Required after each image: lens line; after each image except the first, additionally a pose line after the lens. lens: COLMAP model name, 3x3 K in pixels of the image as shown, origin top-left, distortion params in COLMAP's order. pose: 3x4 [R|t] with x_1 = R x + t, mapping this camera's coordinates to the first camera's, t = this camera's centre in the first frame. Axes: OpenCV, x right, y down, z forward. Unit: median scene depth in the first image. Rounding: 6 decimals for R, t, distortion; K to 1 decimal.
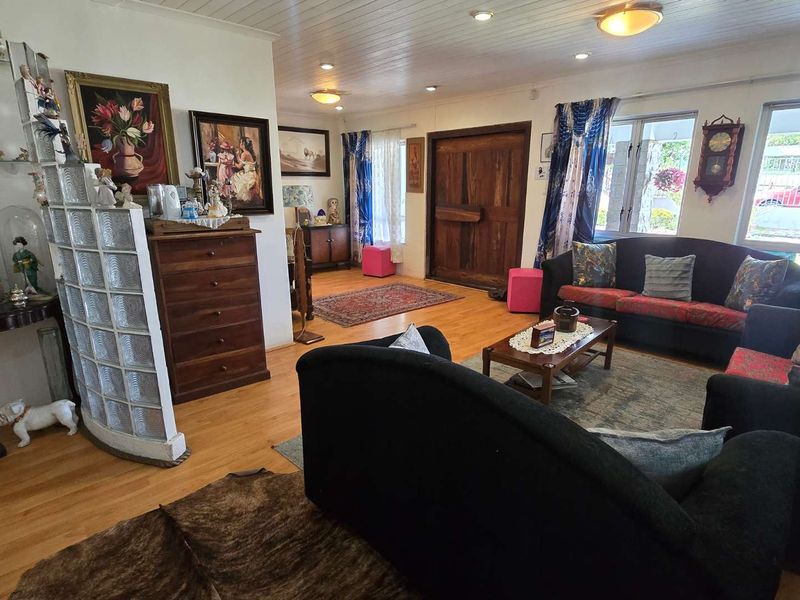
lens RADIAL K [[434.4, 0, 397.9], [0, 434.4, 301.0], [0, 0, 1]] dist [-0.000612, -0.004375]
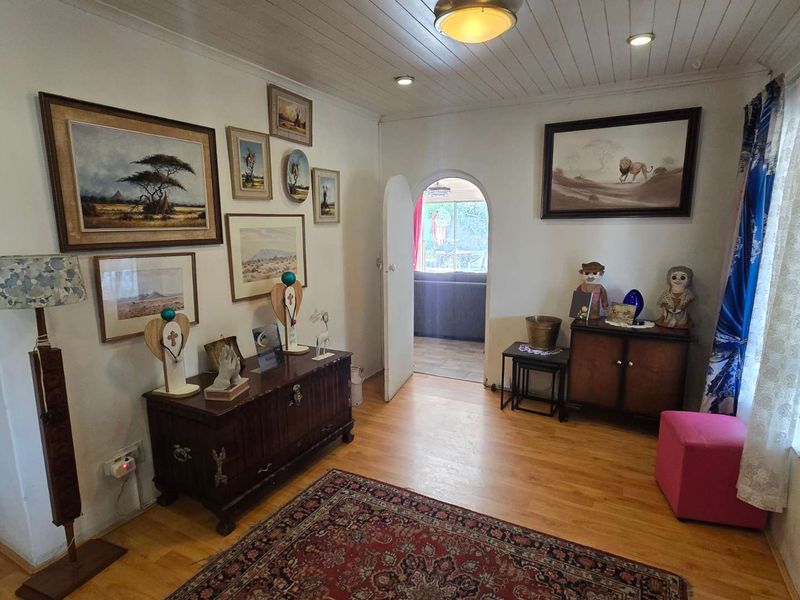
lens RADIAL K [[434.4, 0, 399.0], [0, 434.4, 301.2], [0, 0, 1]] dist [-0.000612, -0.004375]
pose [[0.321616, 0.164058, -0.932549, 0.165808], [-0.234873, 0.967917, 0.089277, -0.185038], [0.917277, 0.190318, 0.349831, 0.634412]]
